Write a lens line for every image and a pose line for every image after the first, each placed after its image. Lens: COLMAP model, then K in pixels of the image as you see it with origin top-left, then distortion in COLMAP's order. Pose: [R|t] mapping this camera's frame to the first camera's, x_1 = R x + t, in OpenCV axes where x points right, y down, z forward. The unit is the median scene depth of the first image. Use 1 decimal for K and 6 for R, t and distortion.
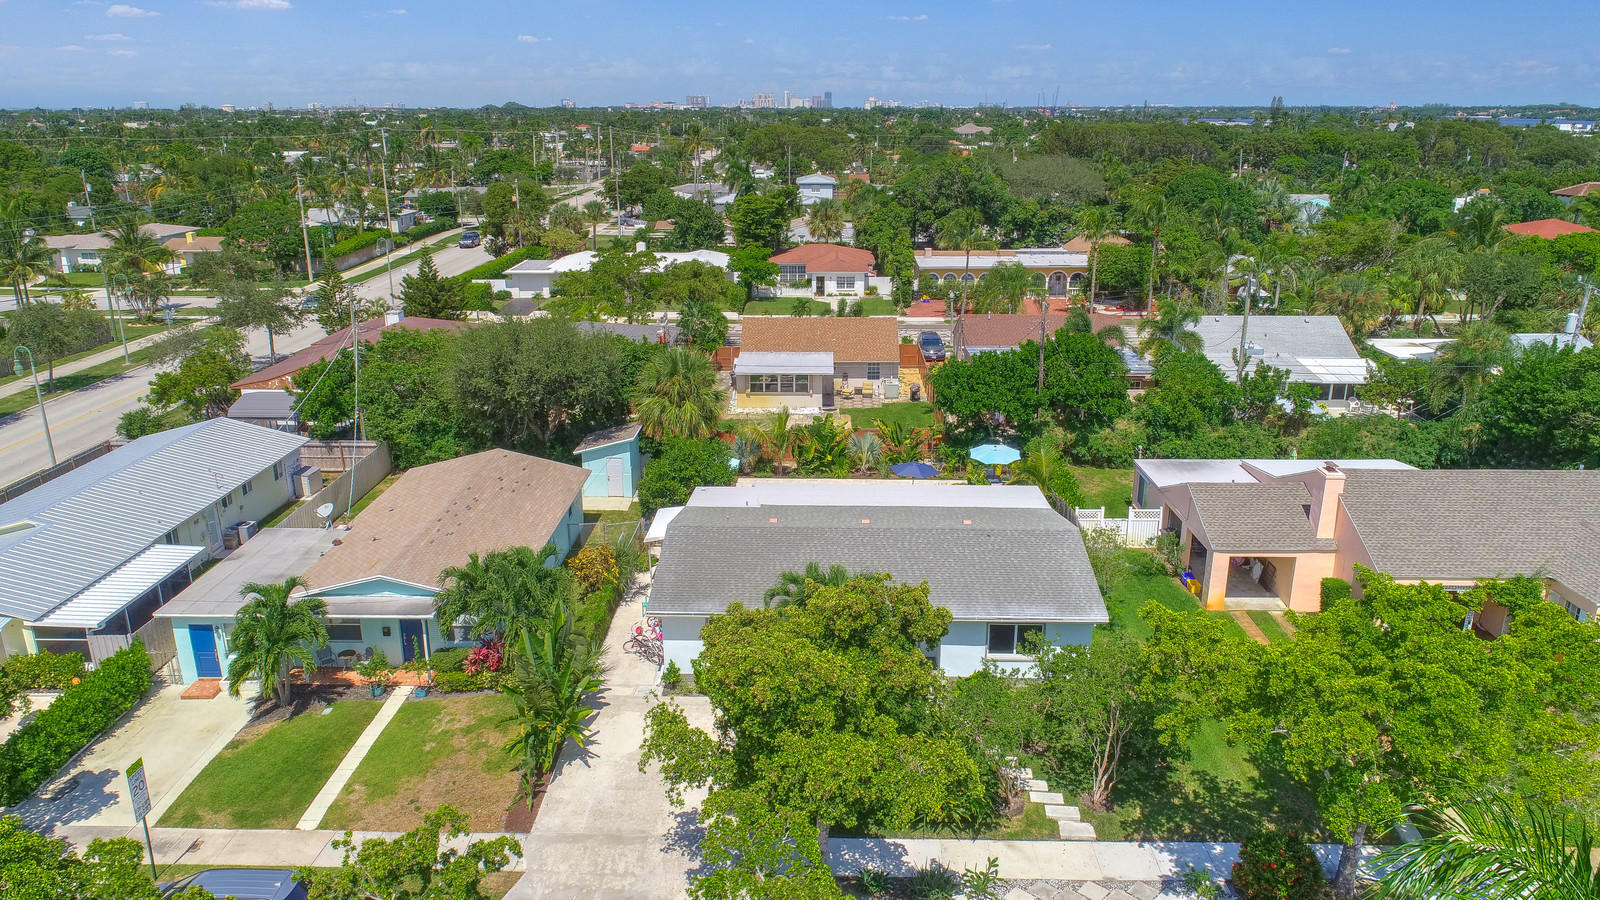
lens RADIAL K [[1090.2, 0, 799.8], [0, 1090.2, 477.6], [0, 0, 1]] dist [0.005047, 0.001291]
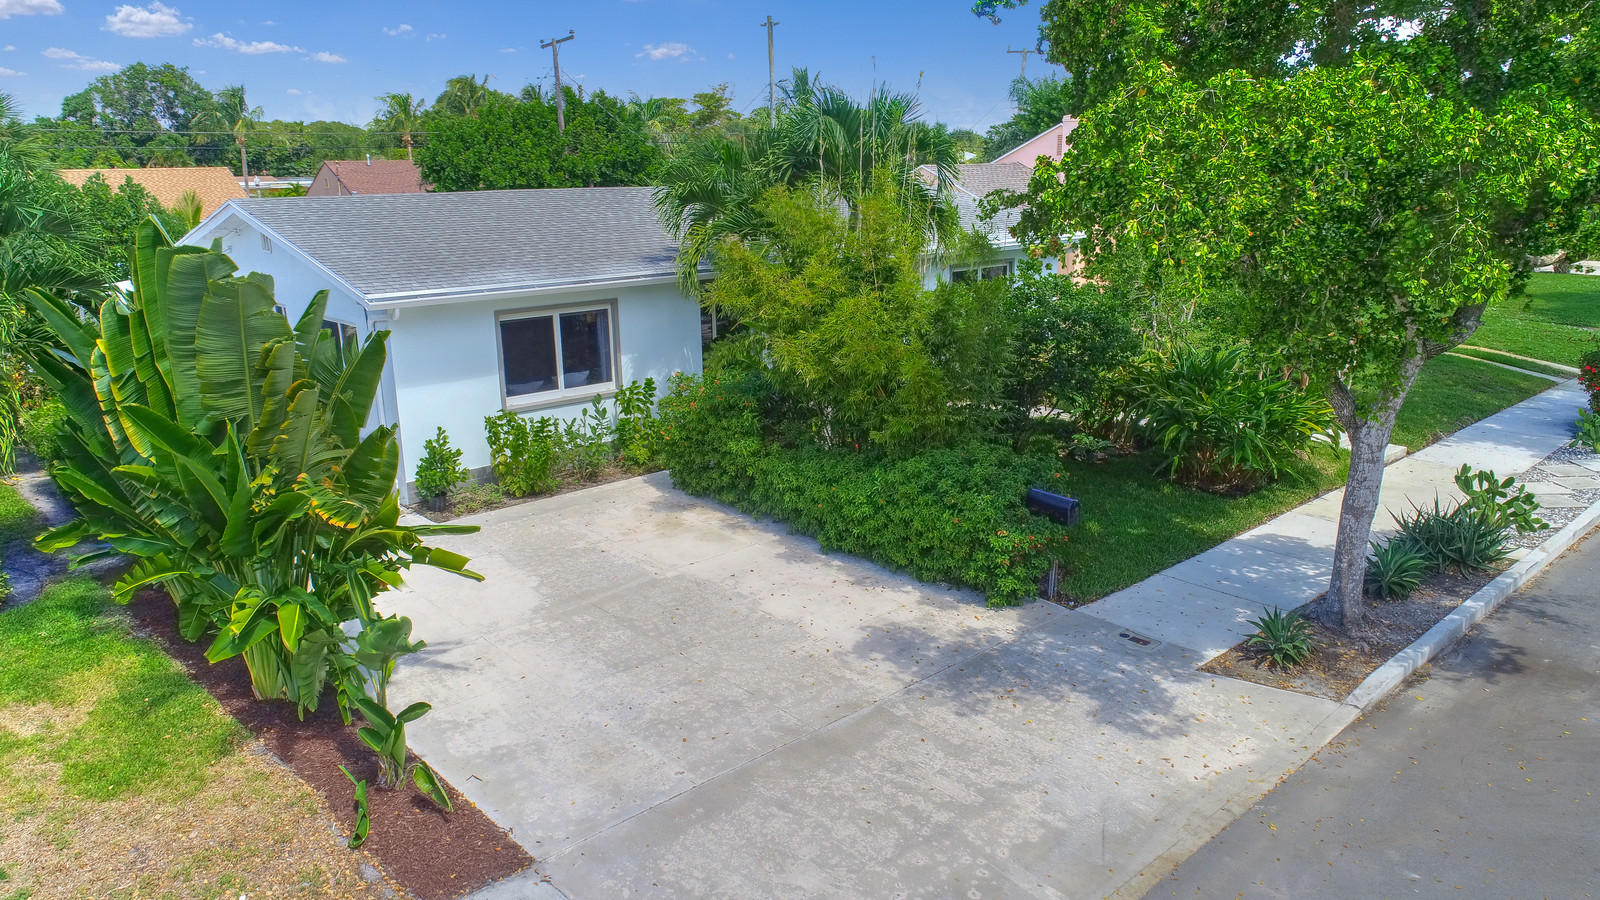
lens RADIAL K [[1090.2, 0, 799.8], [0, 1090.2, 477.6], [0, 0, 1]] dist [0.005047, 0.001291]
pose [[0.722803, -0.192329, 0.663751, -0.203648], [0.234135, 0.971839, 0.026635, 0.144144], [-0.650182, 0.136156, 0.747479, 0.443486]]
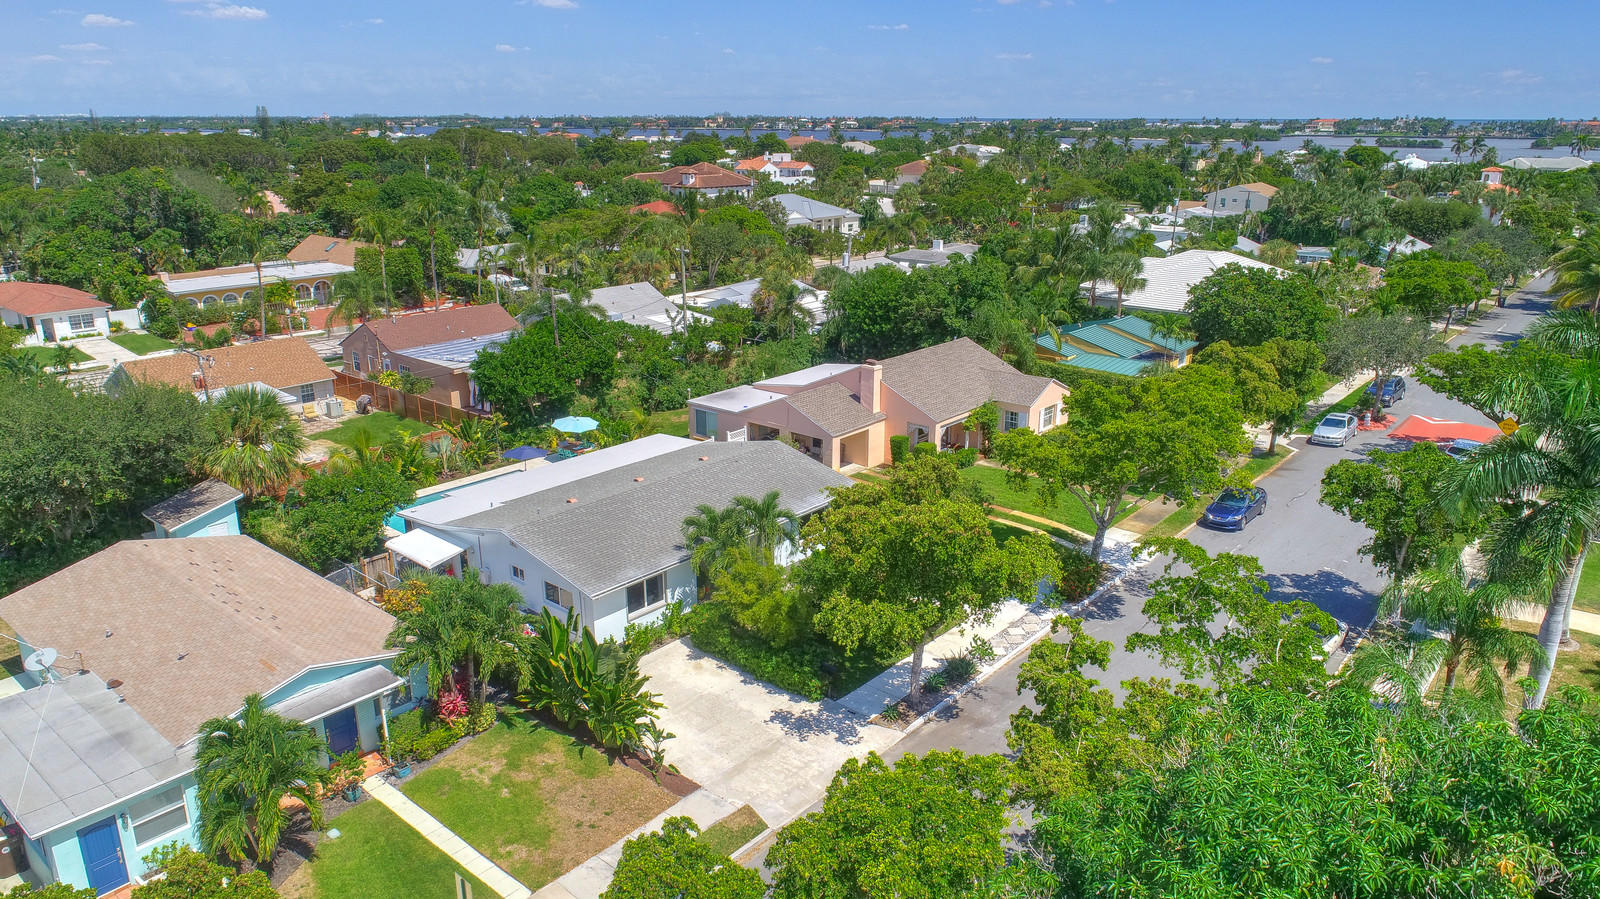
lens RADIAL K [[1080.5, 0, 800.0], [0, 1080.5, 449.5], [0, 0, 1]] dist [-0.003817, -0.001353]
pose [[0.632560, -0.227280, 0.740413, -0.519145], [0.248269, 0.965031, 0.084125, -0.033611], [-0.733642, 0.130607, 0.666867, 0.104142]]
